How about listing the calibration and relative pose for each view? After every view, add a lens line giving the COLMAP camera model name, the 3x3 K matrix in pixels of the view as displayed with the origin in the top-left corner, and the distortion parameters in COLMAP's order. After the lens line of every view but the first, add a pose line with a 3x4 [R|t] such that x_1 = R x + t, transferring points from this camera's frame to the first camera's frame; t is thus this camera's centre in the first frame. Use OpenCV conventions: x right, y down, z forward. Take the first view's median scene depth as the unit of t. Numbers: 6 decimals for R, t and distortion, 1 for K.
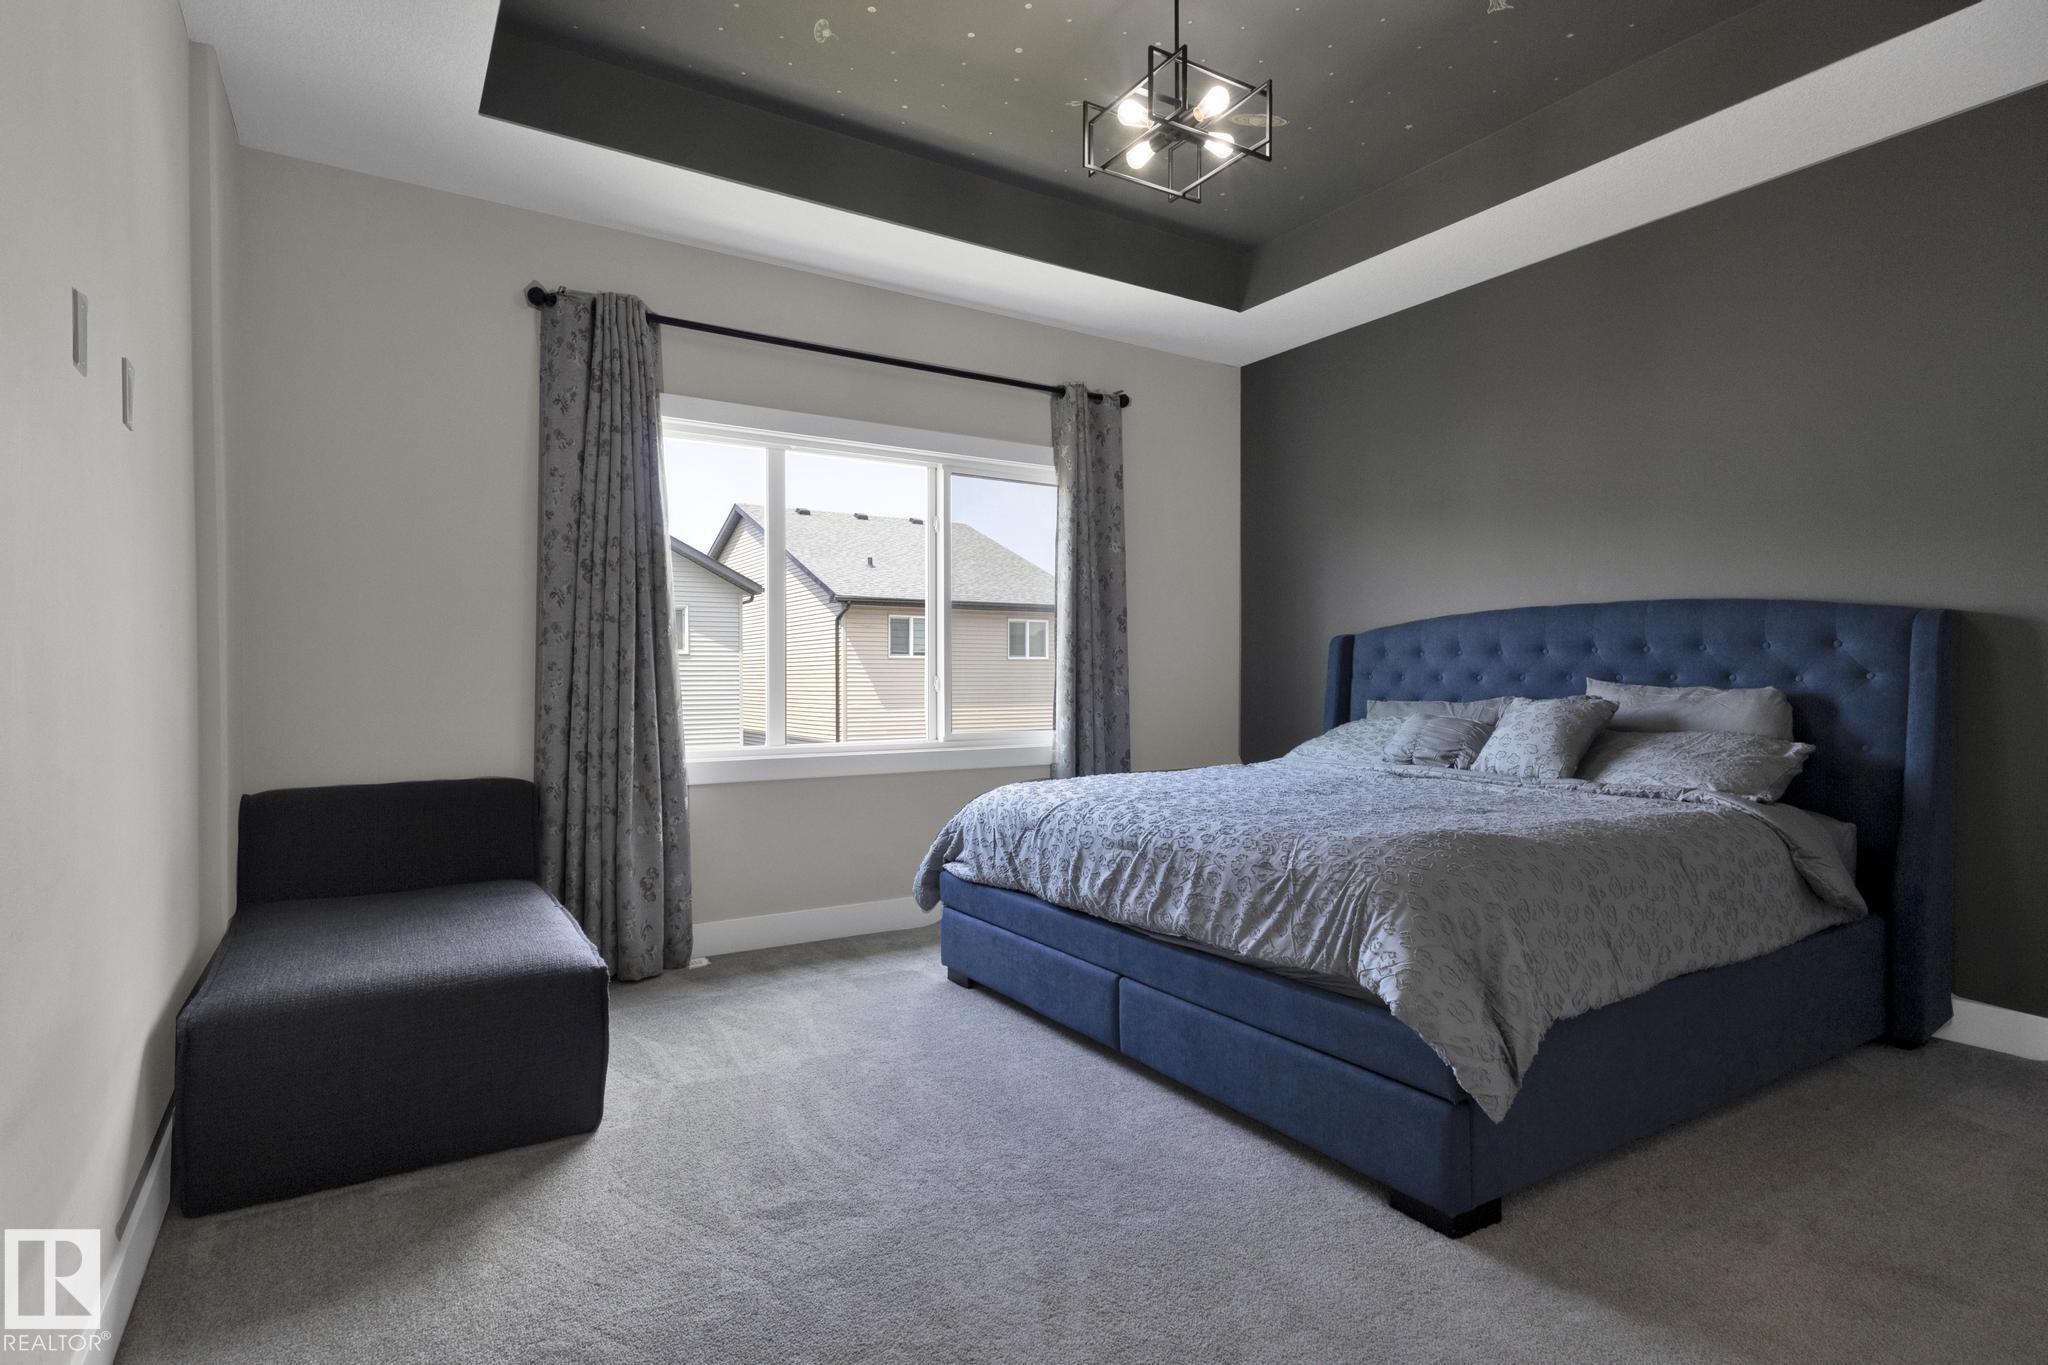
lens RADIAL K [[1044.5, 0, 1019.0], [0, 1044.5, 682.9], [0, 0, 1]] dist [0.012502, -0.000782]
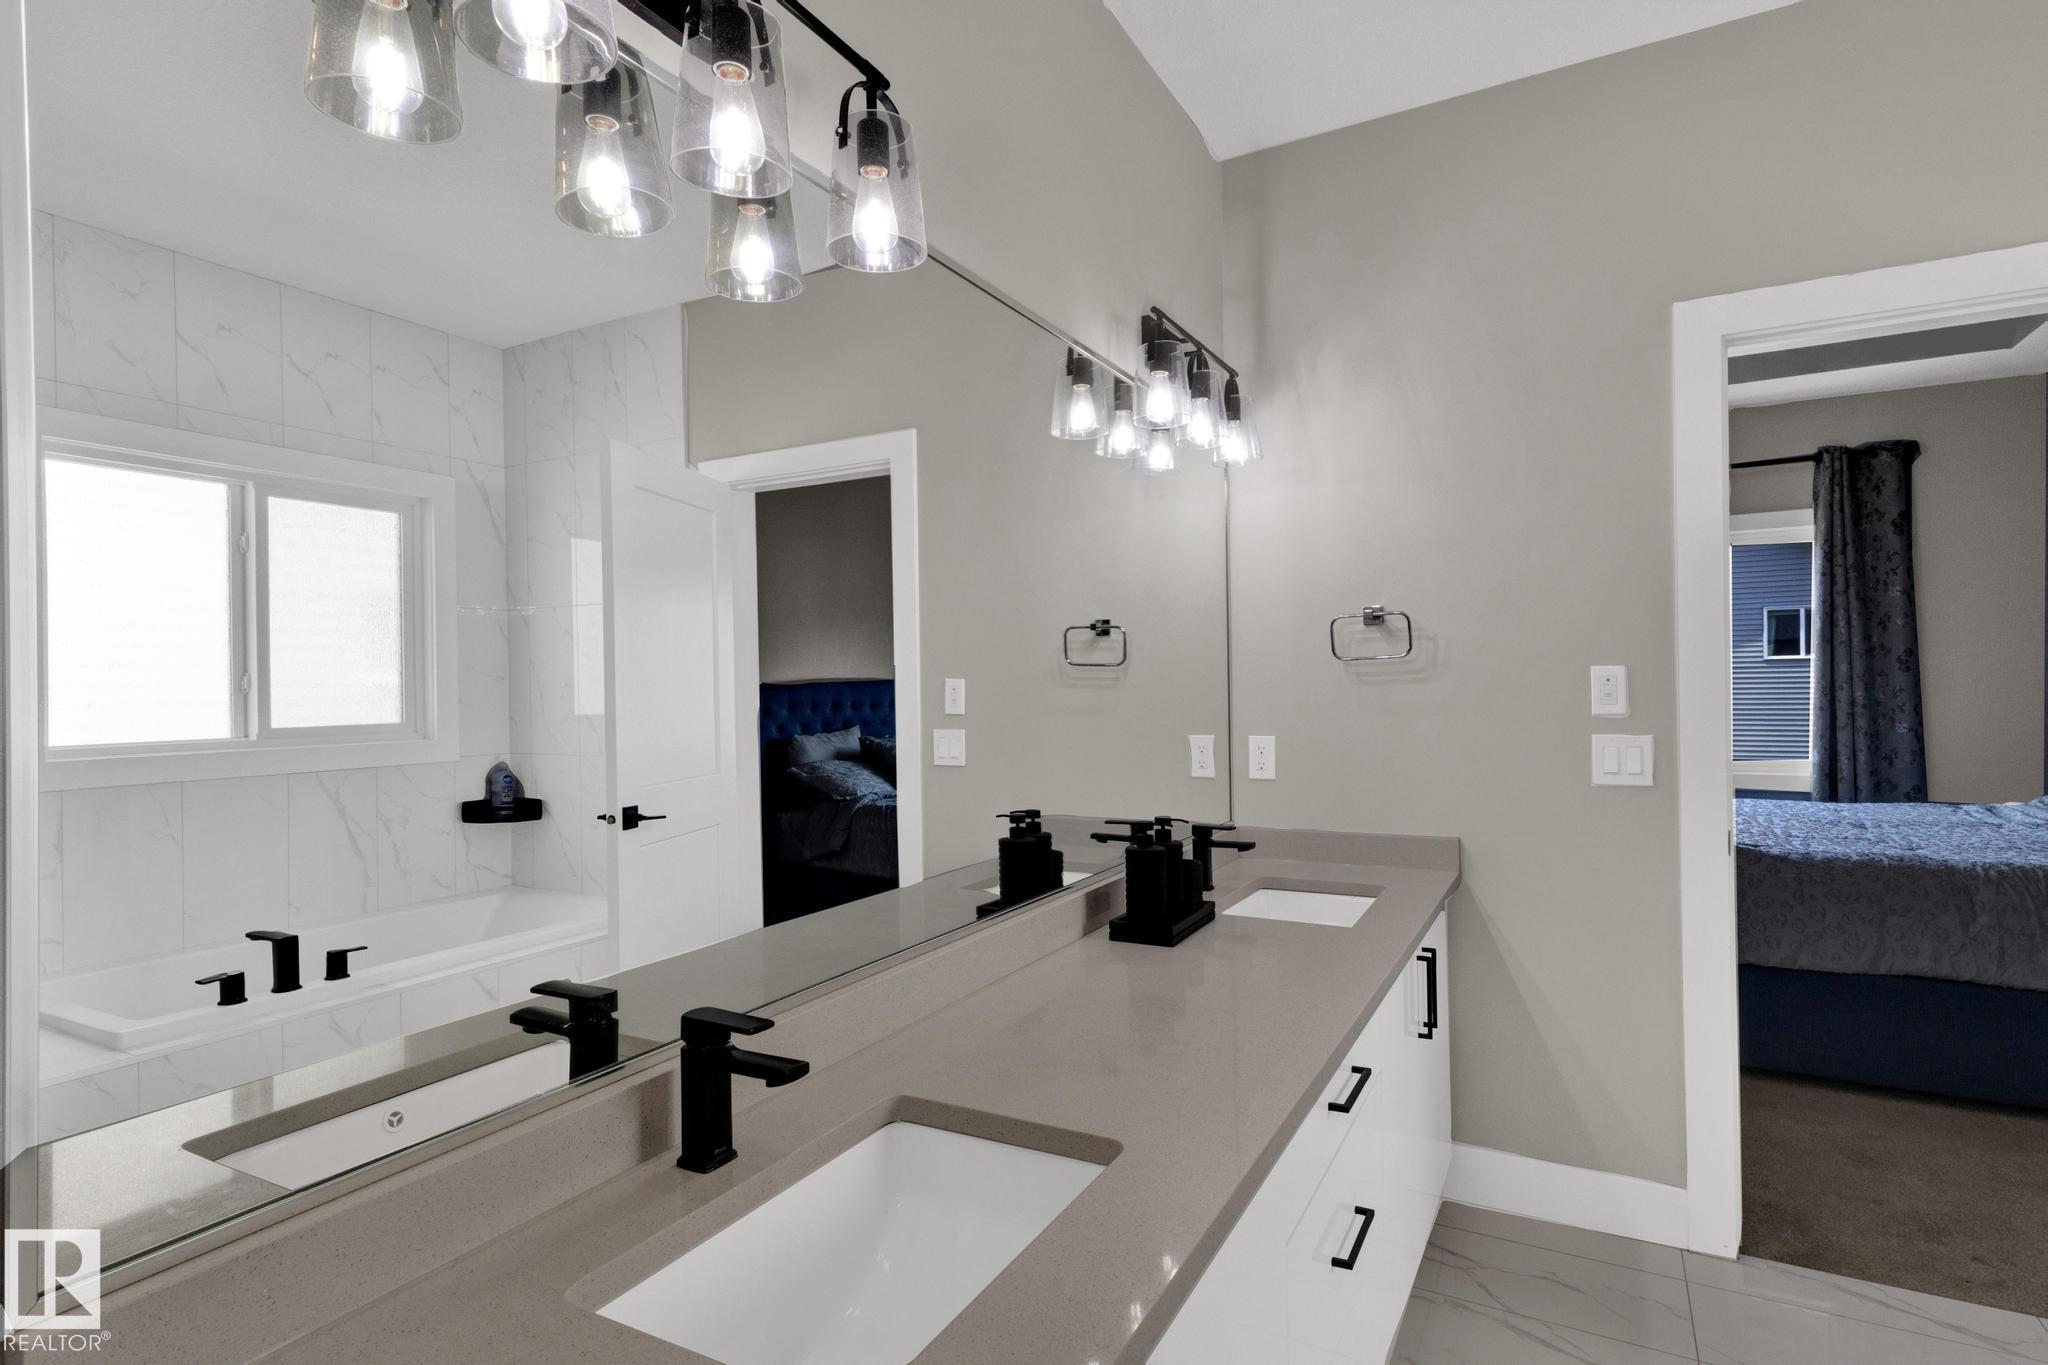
lens RADIAL K [[1044.5, 0, 1015.1], [0, 1044.5, 689.4], [0, 0, 1]] dist [0.012502, -0.000782]
pose [[0.478922, -0.000227, -0.877857, 0.814635], [0.010861, 0.999925, 0.005666, -0.062678], [0.877790, -0.012248, 0.478889, -0.390511]]
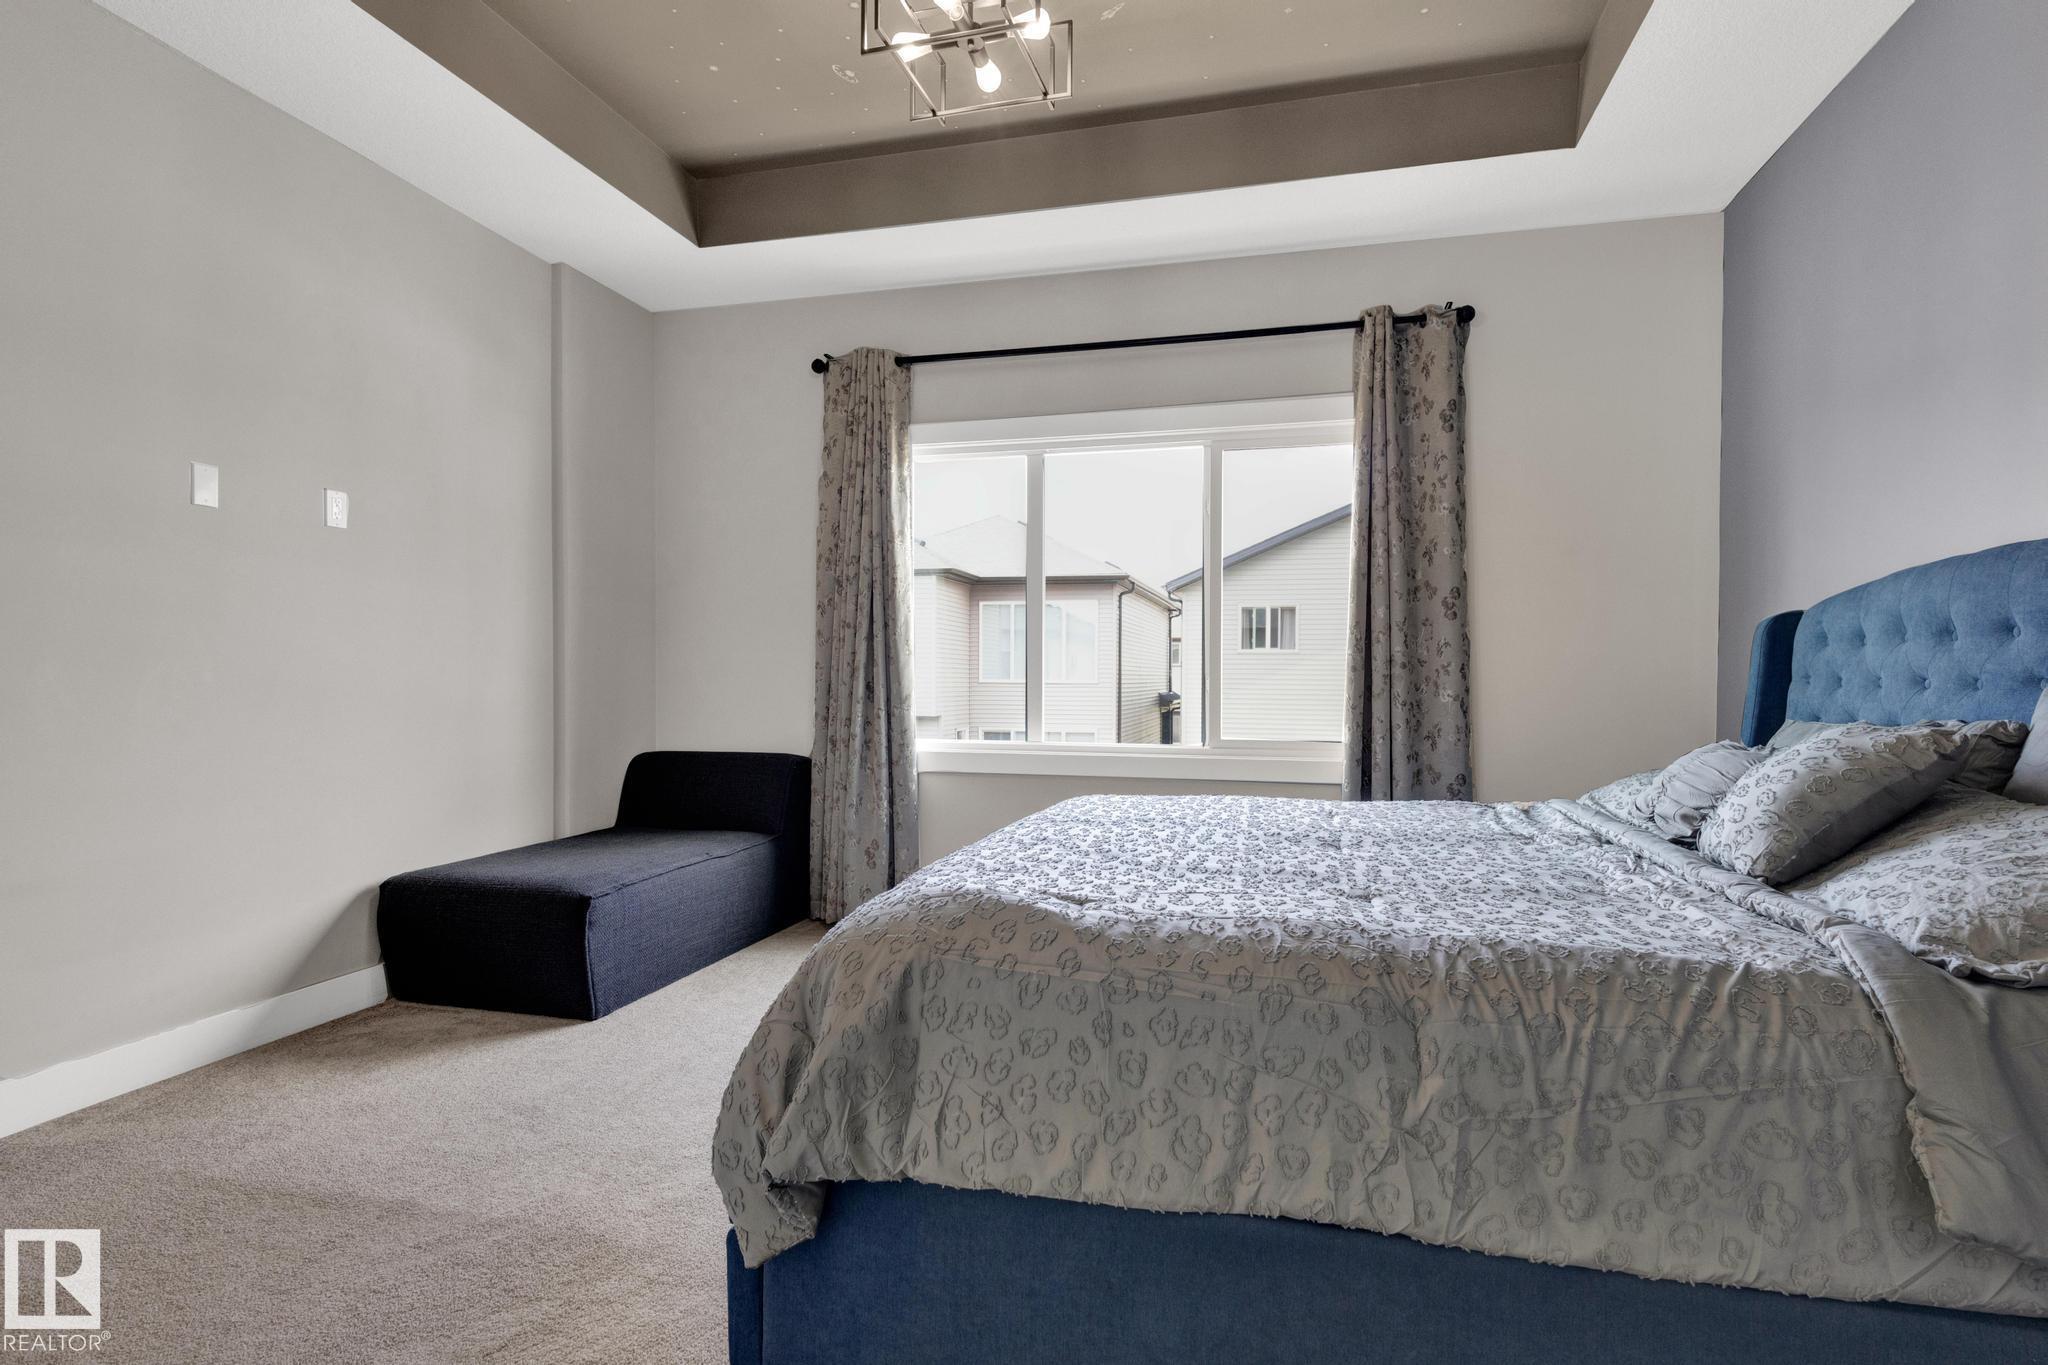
lens RADIAL K [[1044.5, 0, 1023.5], [0, 1044.5, 686.6], [0, 0, 1]] dist [0.012502, -0.000782]
pose [[0.678671, 0.012647, -0.734334, 0.612738], [-0.008697, 0.999920, 0.009183, -0.004588], [0.734391, 0.000154, 0.678726, 0.339312]]
